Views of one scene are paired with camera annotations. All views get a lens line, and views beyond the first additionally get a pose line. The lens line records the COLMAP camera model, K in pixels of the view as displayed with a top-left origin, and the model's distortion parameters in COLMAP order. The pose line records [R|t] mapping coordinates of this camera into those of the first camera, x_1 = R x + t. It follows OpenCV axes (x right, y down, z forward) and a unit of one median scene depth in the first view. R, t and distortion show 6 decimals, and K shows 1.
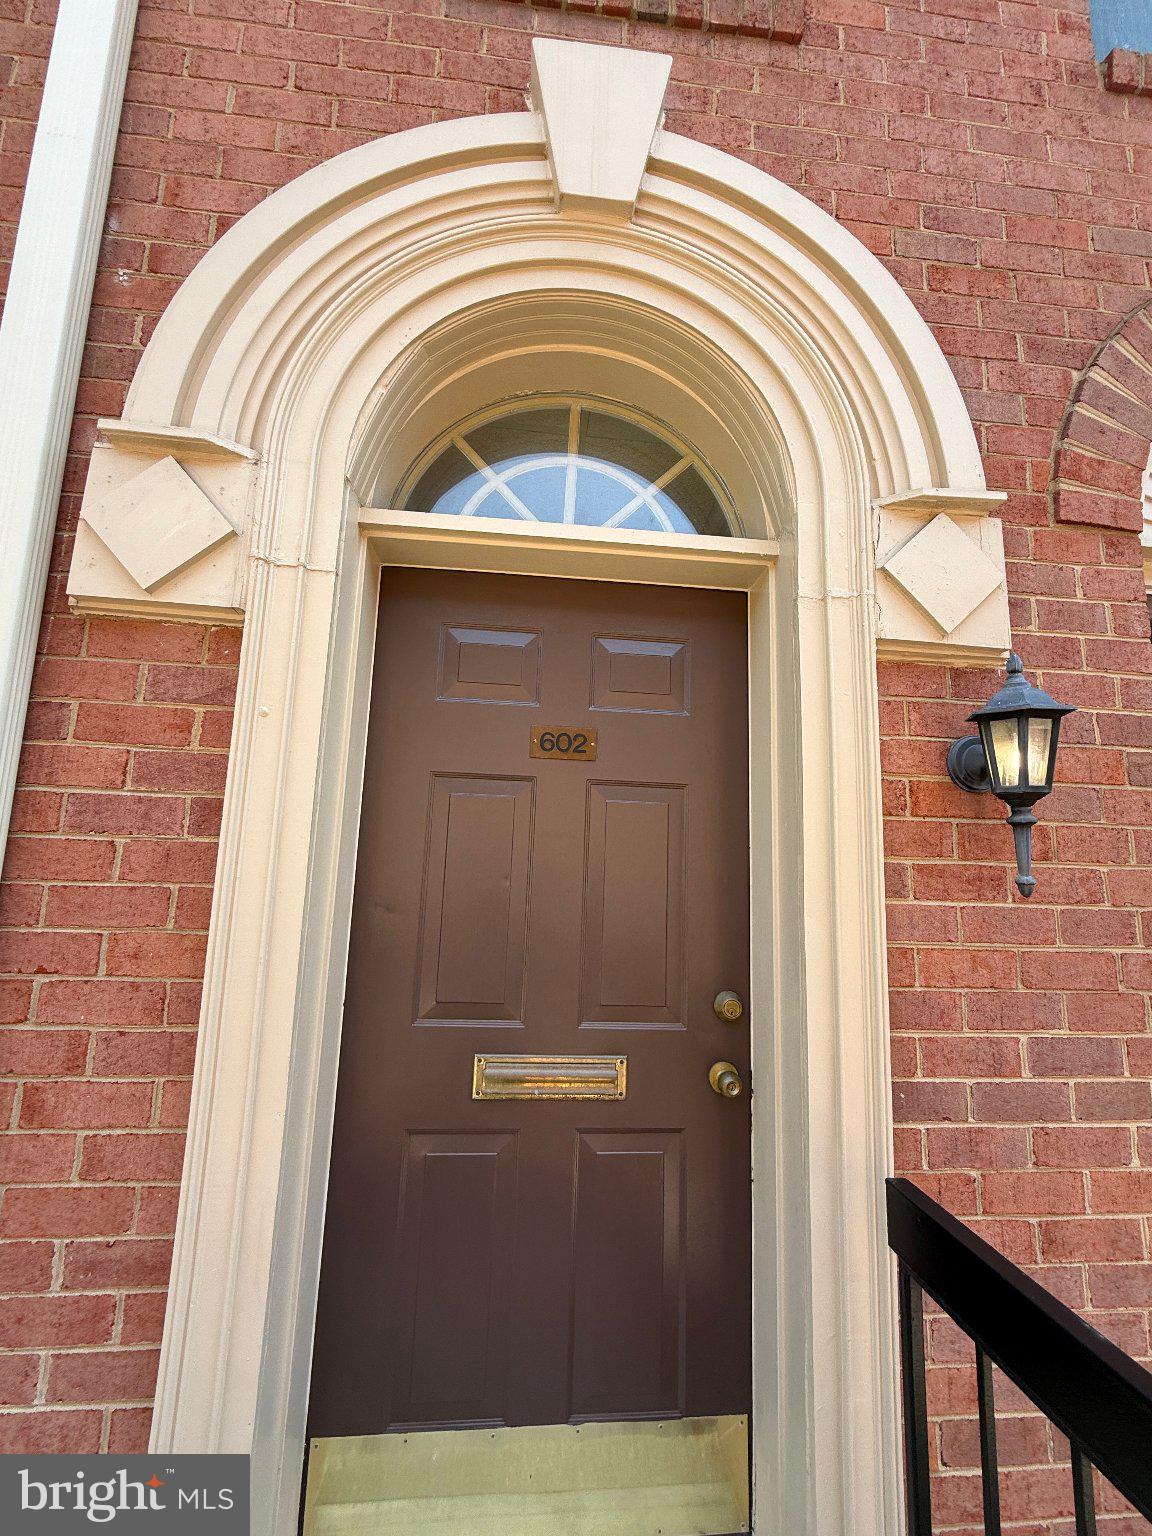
lens RADIAL K [[610.4, 0, 587.7], [0, 610.4, 769.6], [0, 0, 1]] dist [-0.000983, 0.000551]
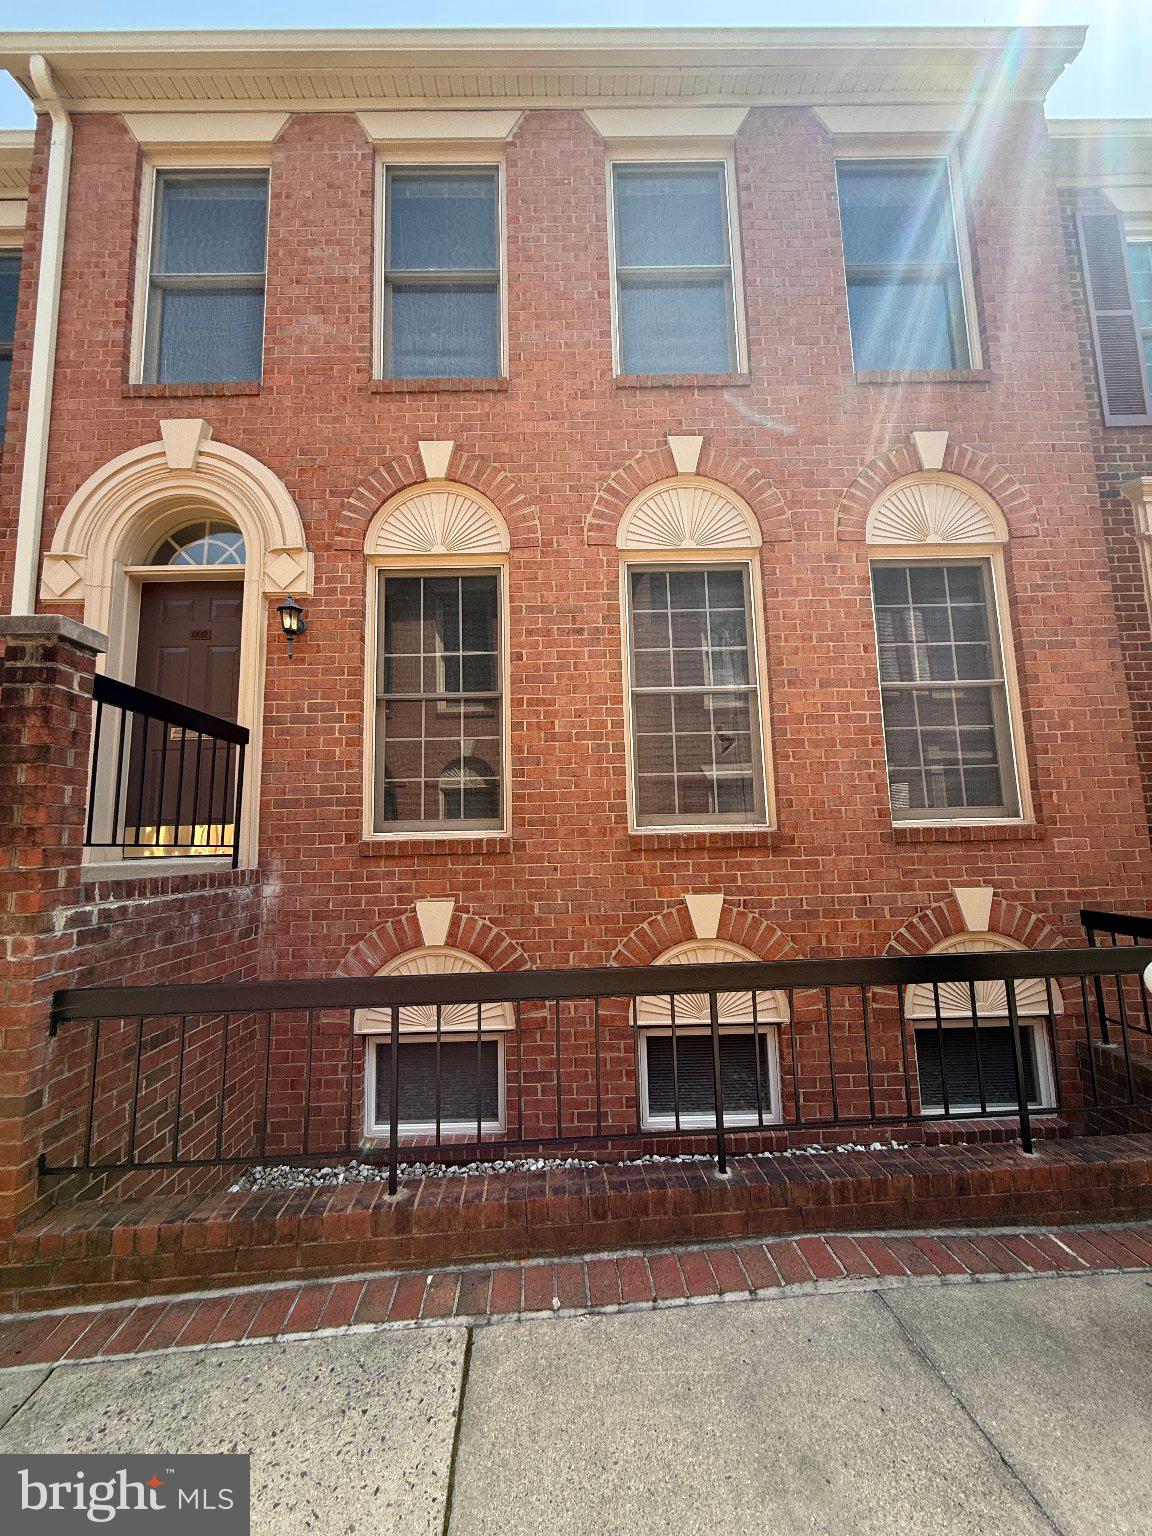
lens RADIAL K [[610.4, 0, 607.4], [0, 610.4, 774.6], [0, 0, 1]] dist [-0.000983, 0.000551]
pose [[0.994771, -0.068957, -0.075335, 2.585242], [0.070521, 0.997342, 0.018299, 0.881199], [0.073872, -0.023516, 0.996990, -2.295703]]
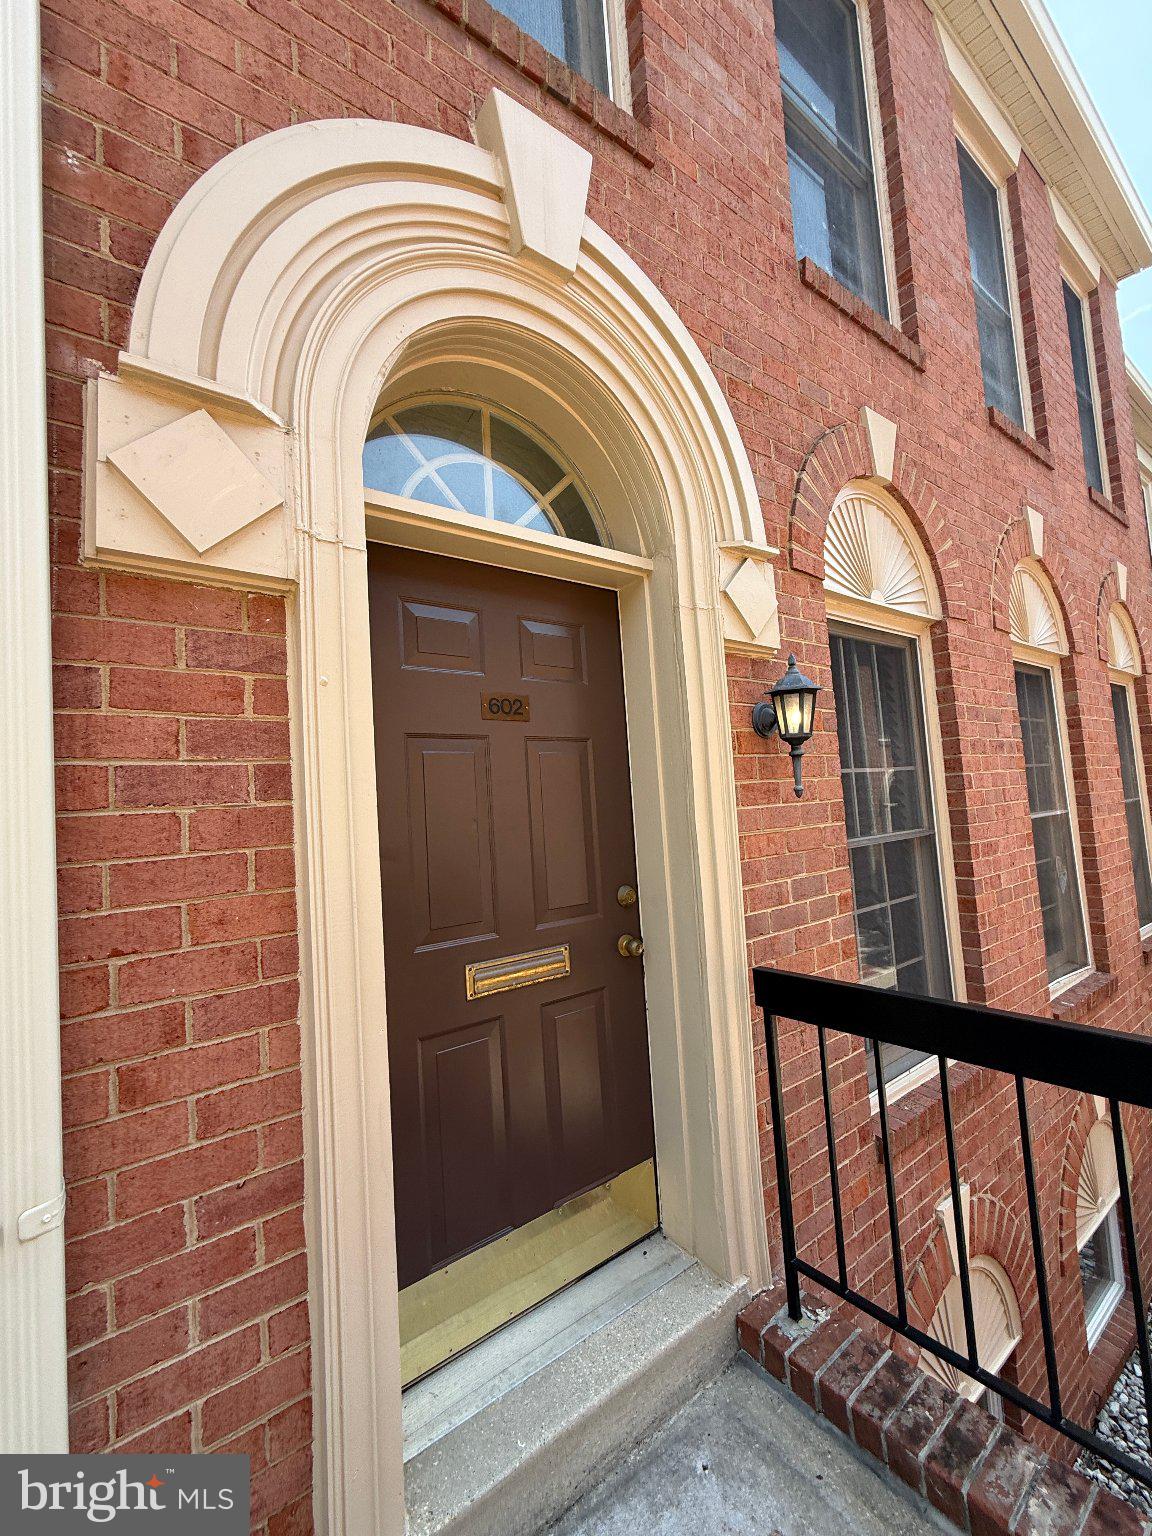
lens RADIAL K [[610.4, 0, 565.8], [0, 610.4, 768.3], [0, 0, 1]] dist [-0.000983, 0.000551]
pose [[0.862772, -0.053408, 0.502764, -0.648186], [0.016368, 0.996834, 0.077804, -0.017147], [-0.505327, -0.058898, 0.860915, -0.131703]]
